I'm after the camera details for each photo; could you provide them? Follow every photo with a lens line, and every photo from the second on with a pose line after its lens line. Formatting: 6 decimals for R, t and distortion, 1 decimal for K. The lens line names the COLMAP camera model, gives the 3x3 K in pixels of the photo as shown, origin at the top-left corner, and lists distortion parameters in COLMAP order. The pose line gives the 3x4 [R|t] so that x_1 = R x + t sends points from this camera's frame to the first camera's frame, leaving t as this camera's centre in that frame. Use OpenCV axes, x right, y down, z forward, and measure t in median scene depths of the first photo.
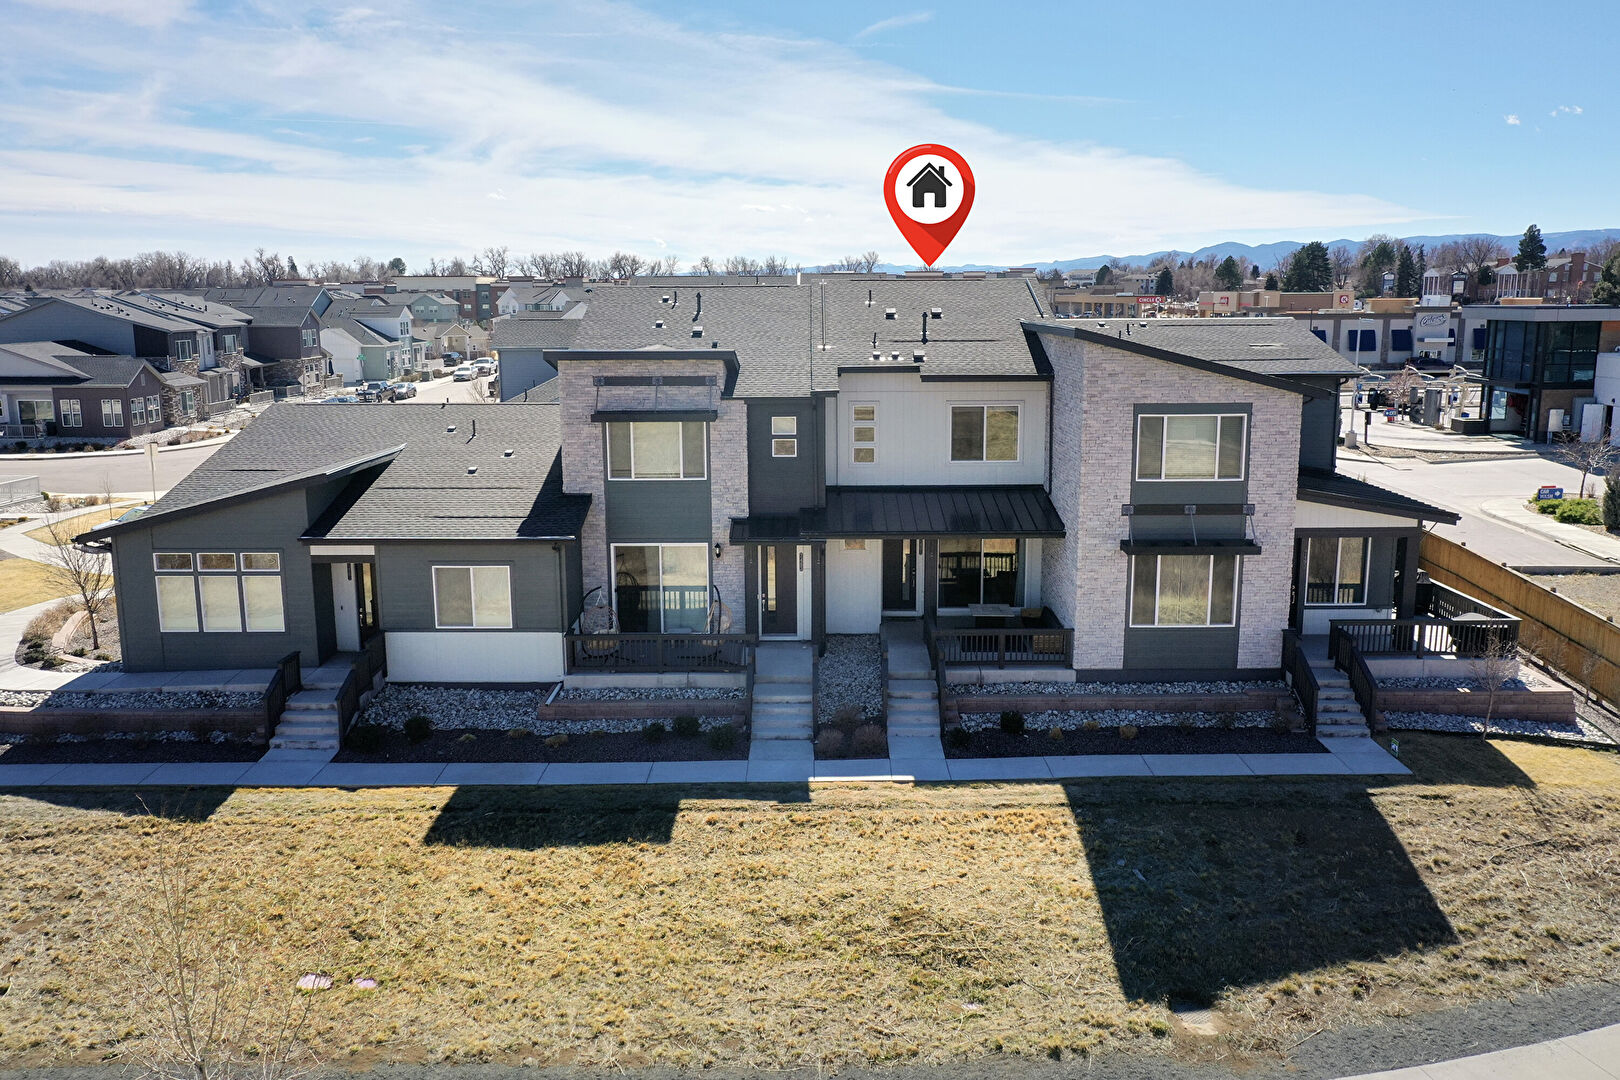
lens RADIAL K [[1271.2, 0, 807.0], [0, 1271.2, 541.4], [0, 0, 1]] dist [-0.011071, 0.012296]
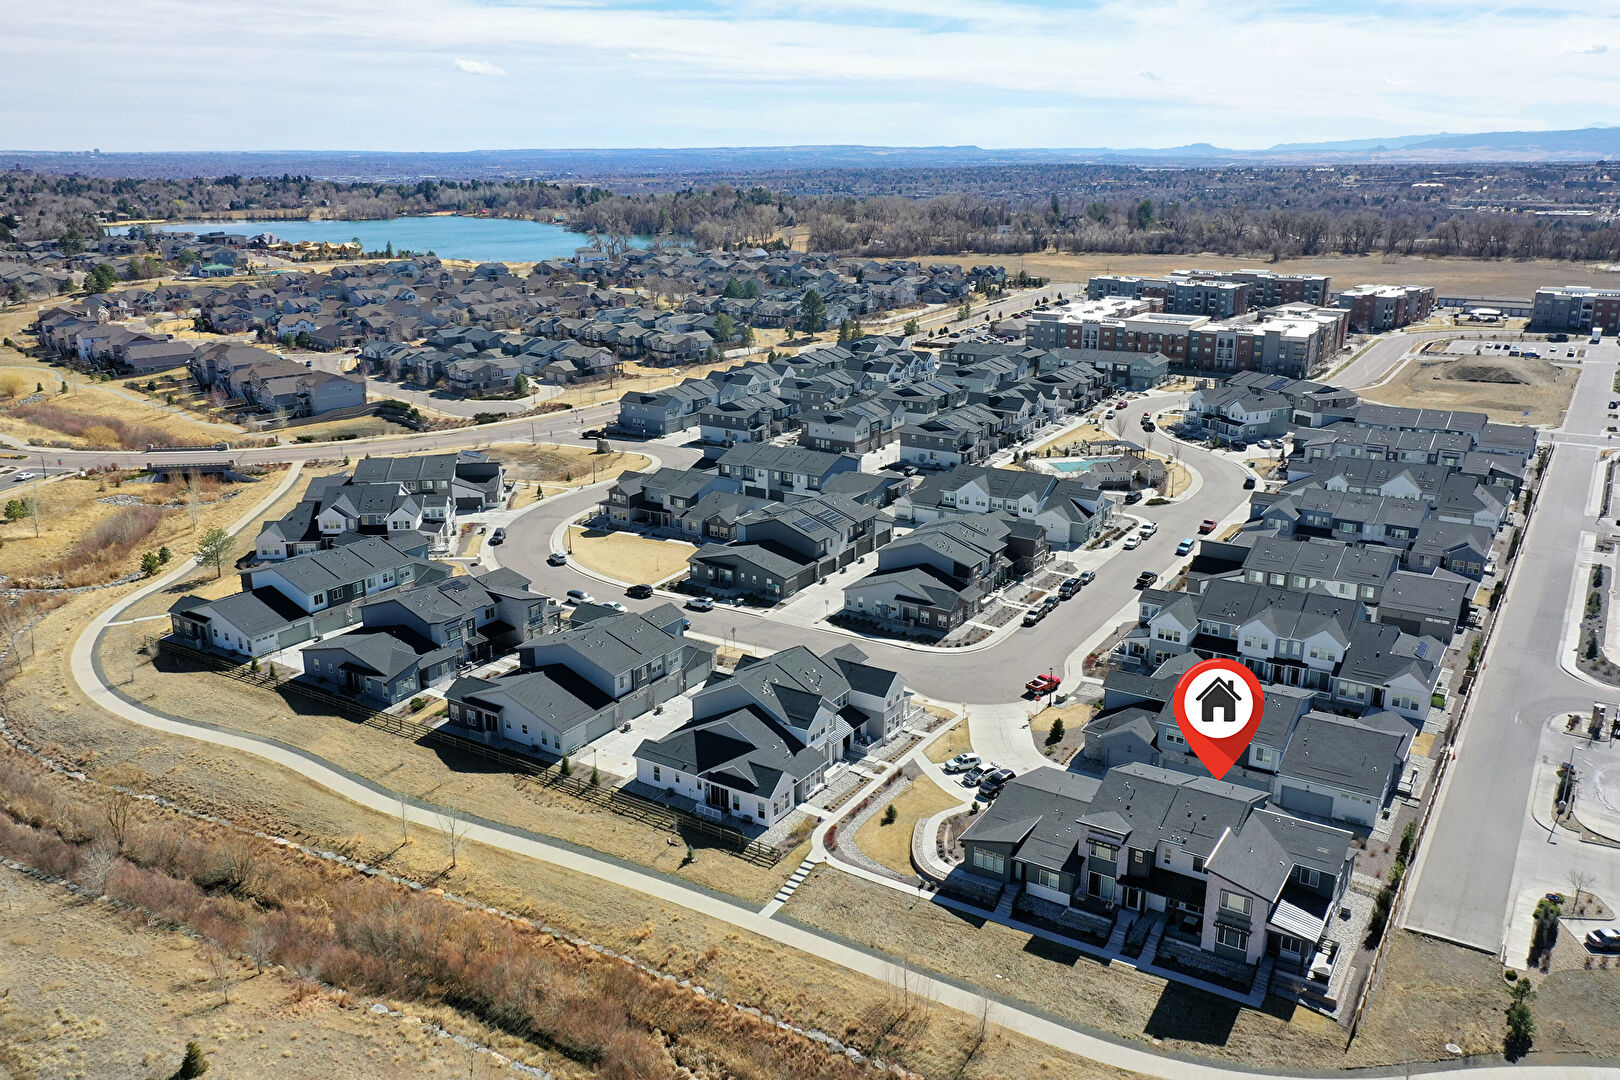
lens RADIAL K [[1271.2, 0, 816.9], [0, 1271.2, 529.4], [0, 0, 1]] dist [-0.011071, 0.012296]
pose [[0.848381, 0.156427, -0.505747, 0.955775], [-0.110376, 0.986618, 0.120006, -1.439133], [0.517752, -0.045988, 0.854294, -2.704308]]
